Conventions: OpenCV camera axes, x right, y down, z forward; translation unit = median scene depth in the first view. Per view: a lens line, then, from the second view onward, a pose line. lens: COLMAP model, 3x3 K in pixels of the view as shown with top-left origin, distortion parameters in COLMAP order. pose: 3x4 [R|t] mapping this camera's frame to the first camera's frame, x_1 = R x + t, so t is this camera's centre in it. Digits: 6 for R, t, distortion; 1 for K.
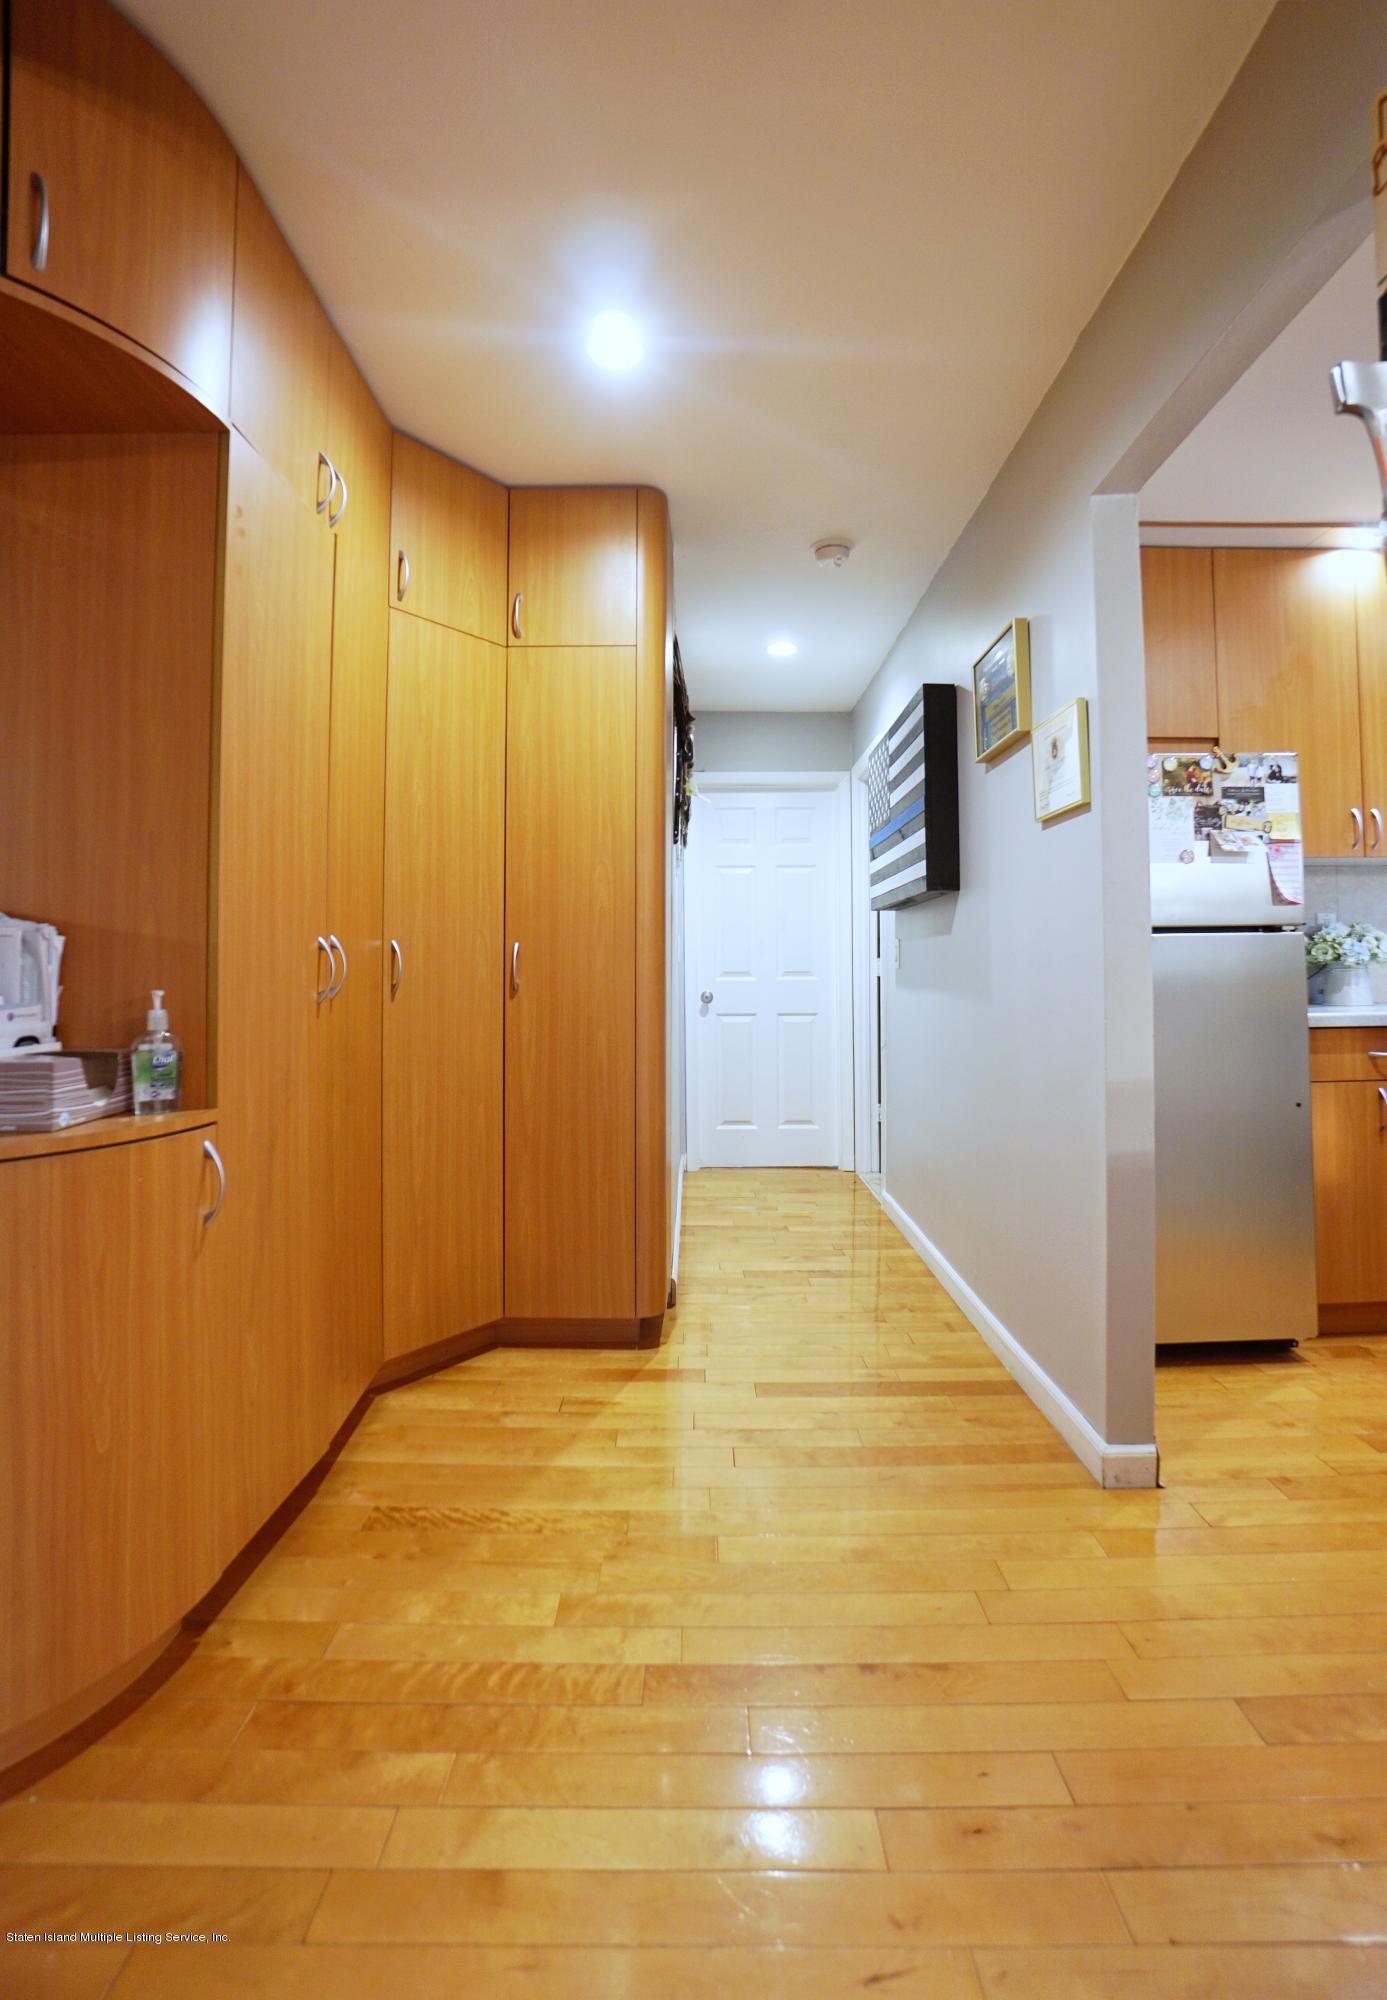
lens RADIAL K [[958.0, 0, 709.7], [0, 958.0, 947.4], [0, 0, 1]] dist [-0.029753, -0.000100]
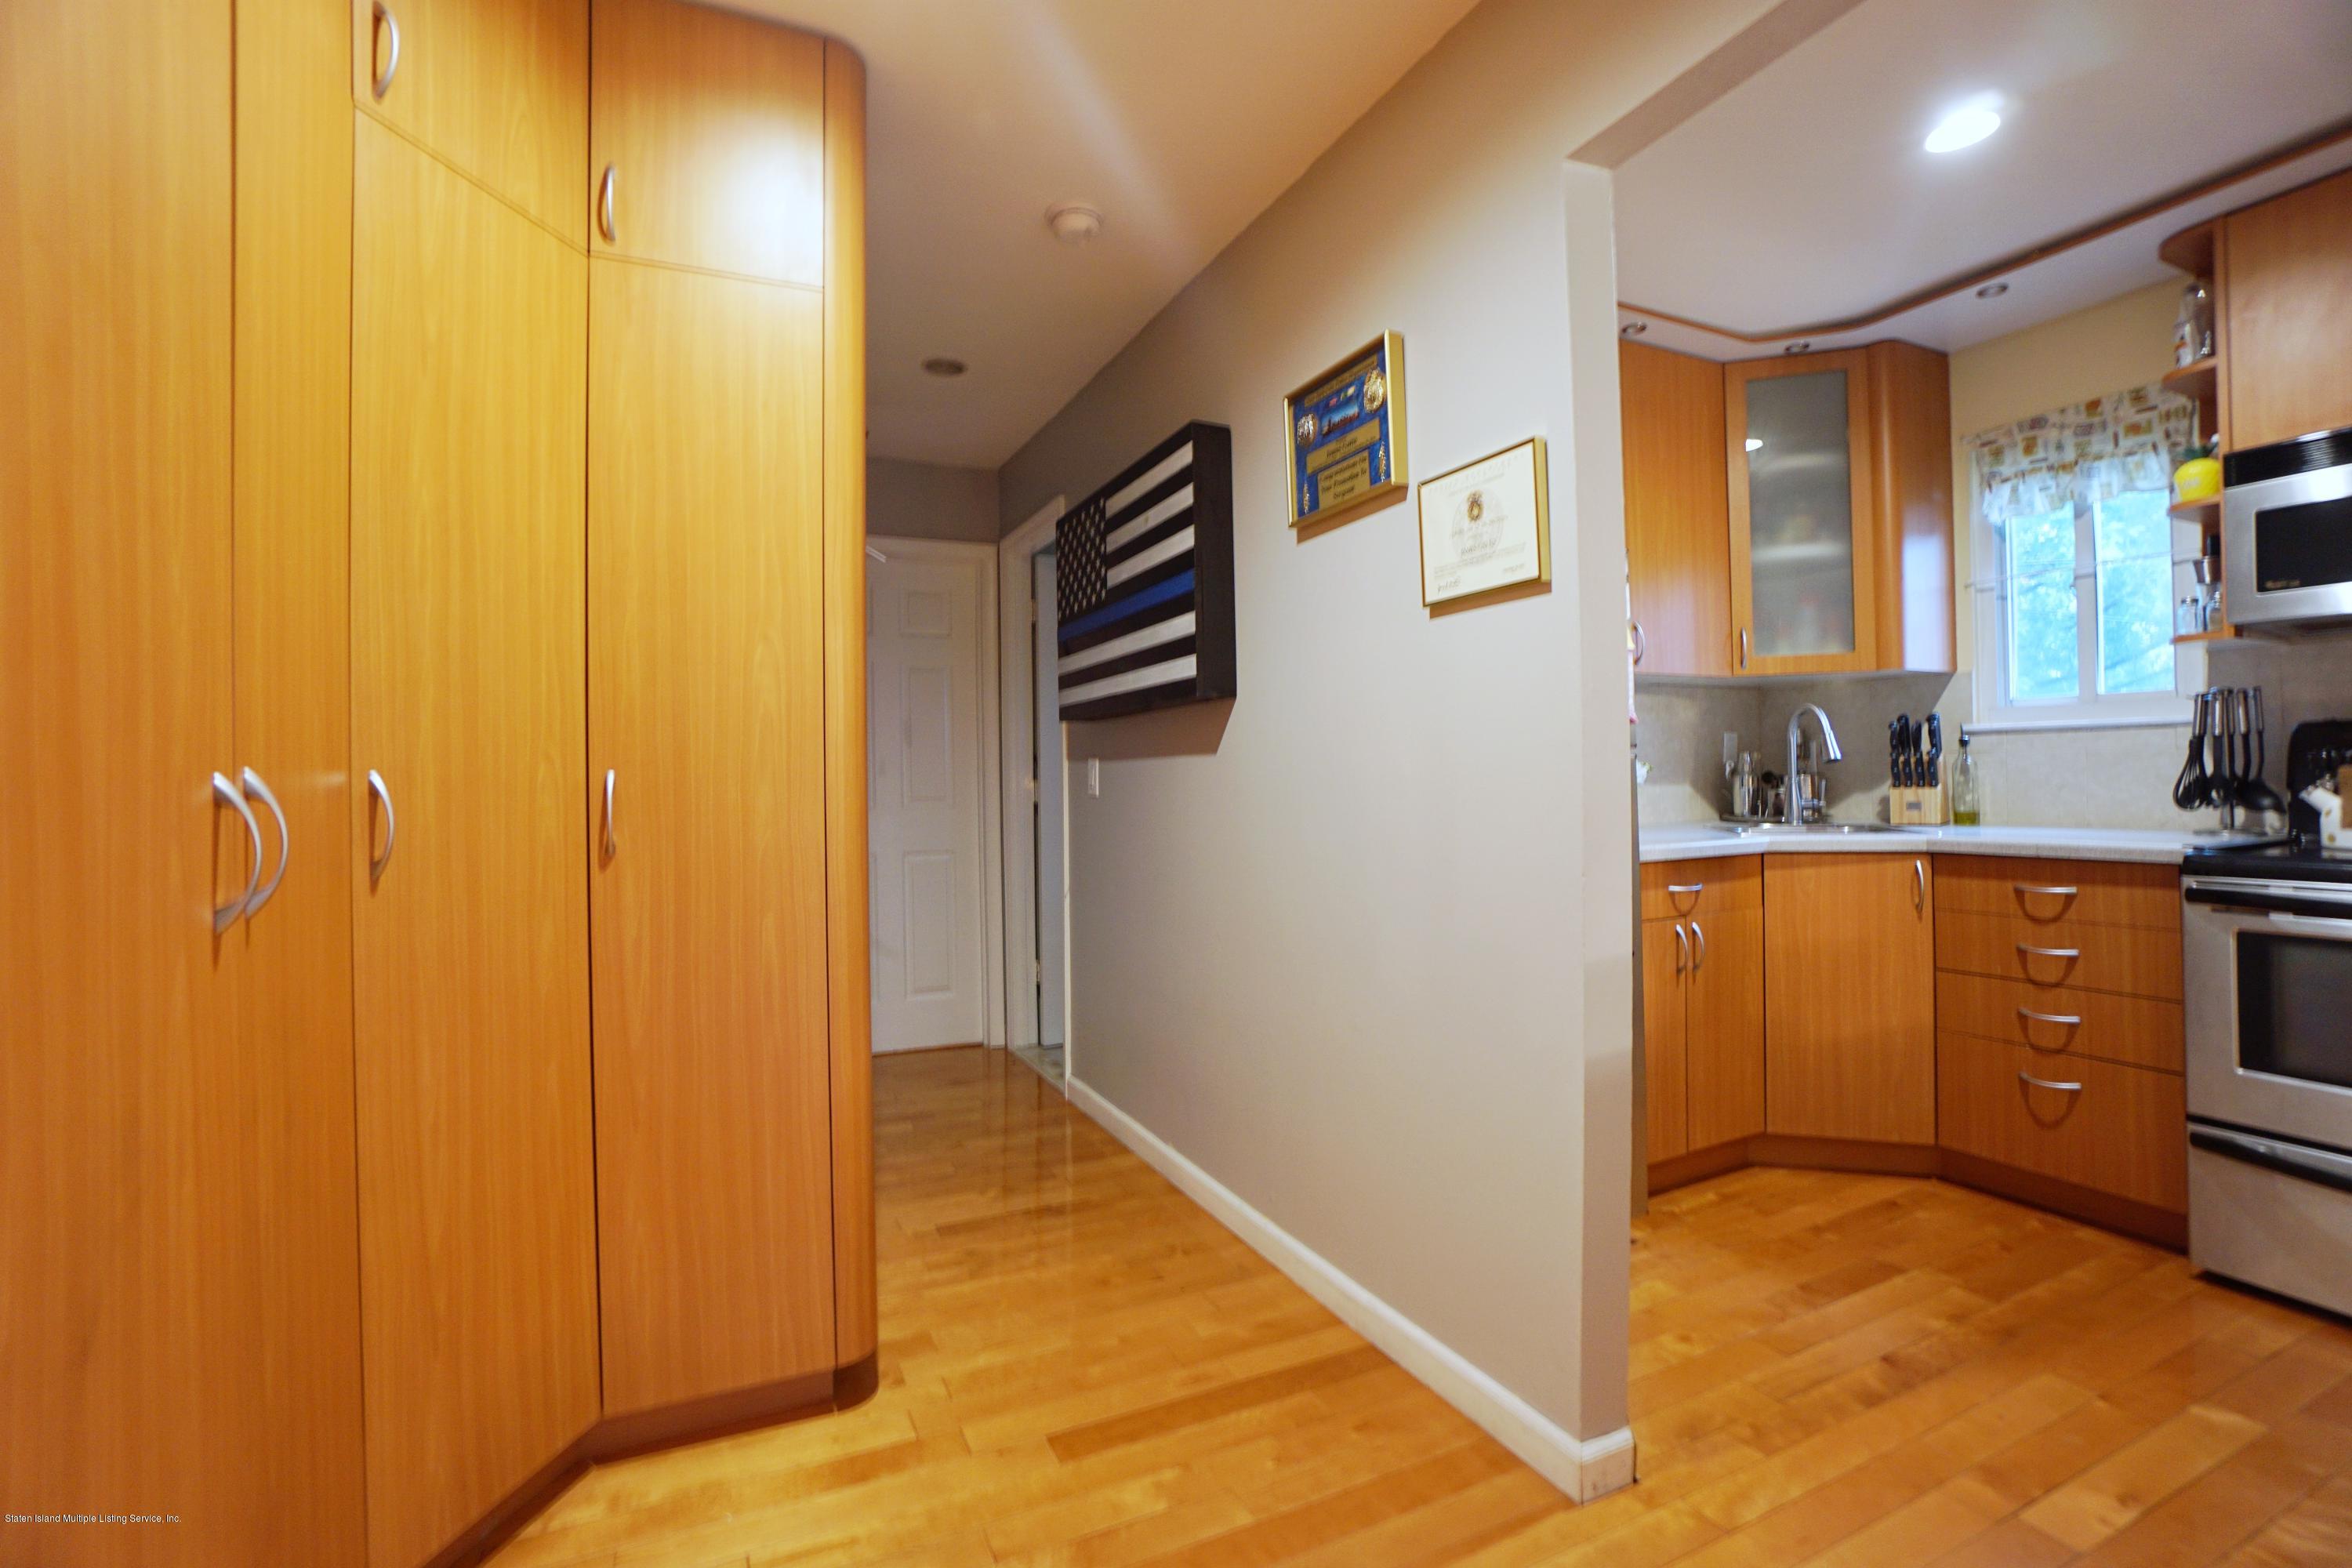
lens RADIAL K [[1036.1, 0, 1163.1], [0, 1036.1, 781.2], [0, 0, 1]] dist [-0.057890, 0.024202]
pose [[0.913199, -0.009343, 0.407407, -0.153816], [0.000799, 0.999776, 0.021137, -0.012382], [-0.407514, -0.018977, 0.913002, 0.315495]]
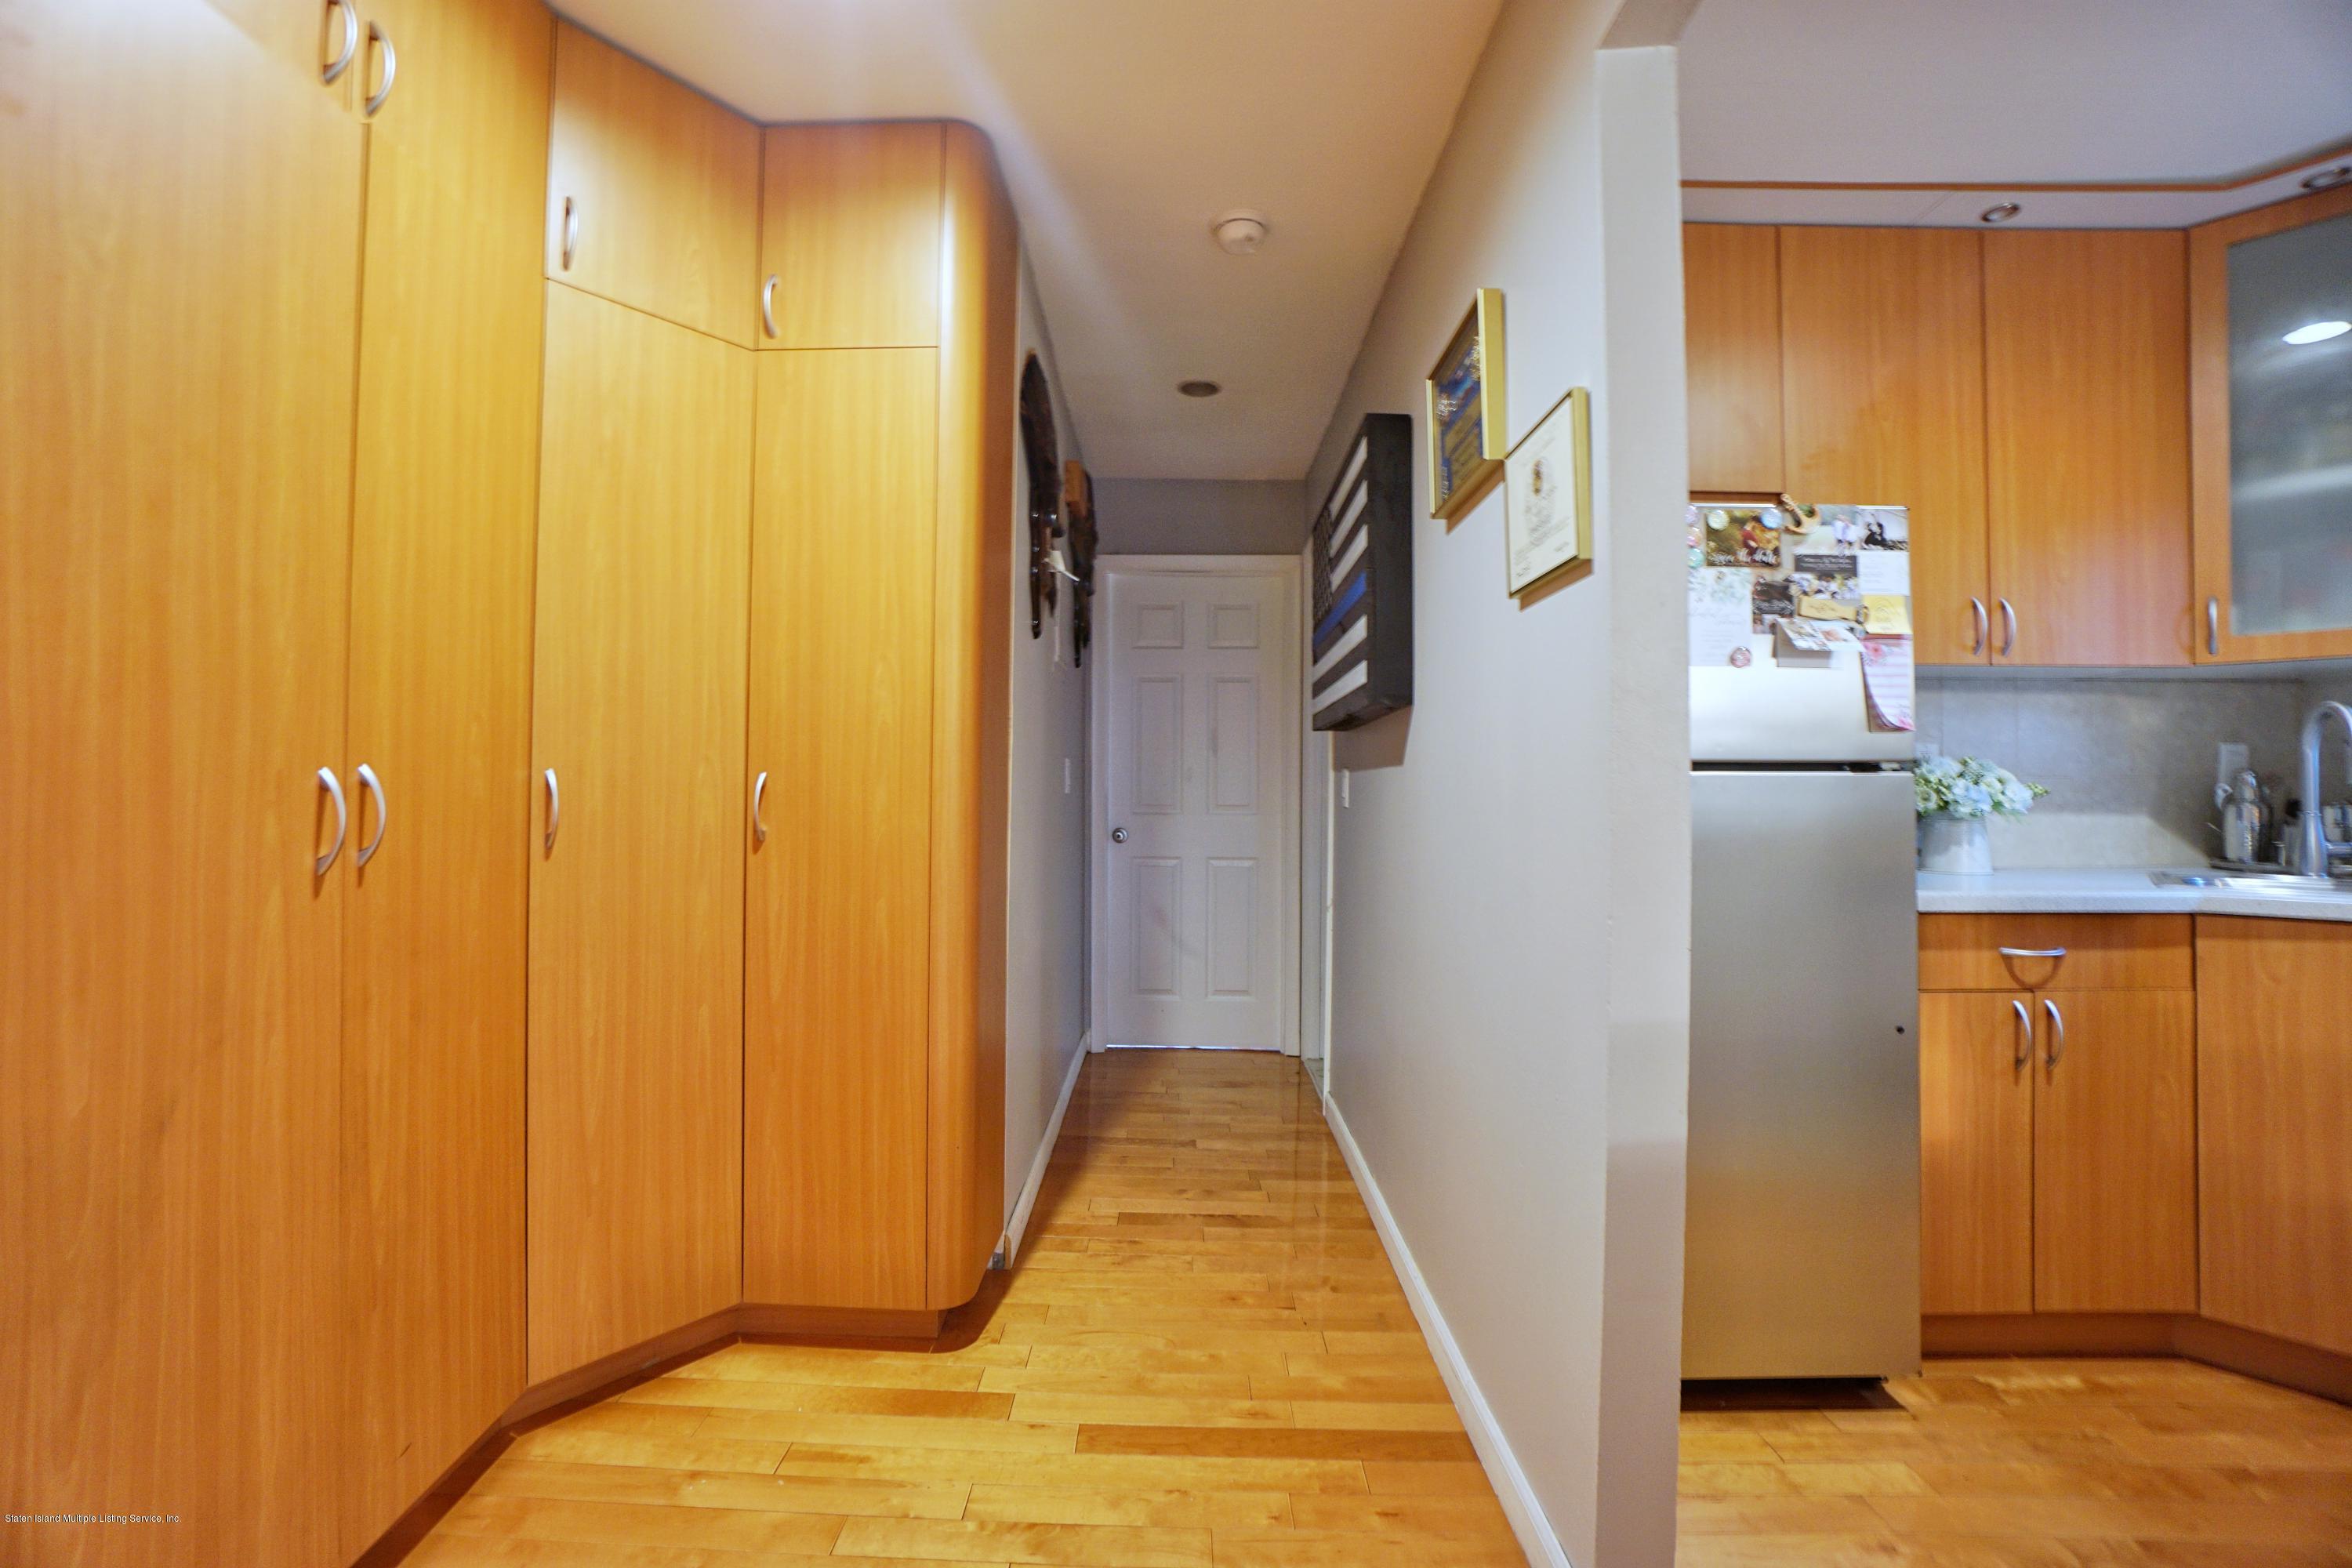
lens RADIAL K [[1036.1, 0, 1163.1], [0, 1036.1, 781.2], [0, 0, 1]] dist [-0.057890, 0.024202]
pose [[0.999488, 0.012713, -0.029351, 0.117004], [-0.012307, 0.999826, 0.013988, -0.013384], [0.029524, -0.013619, 0.999471, 0.268106]]
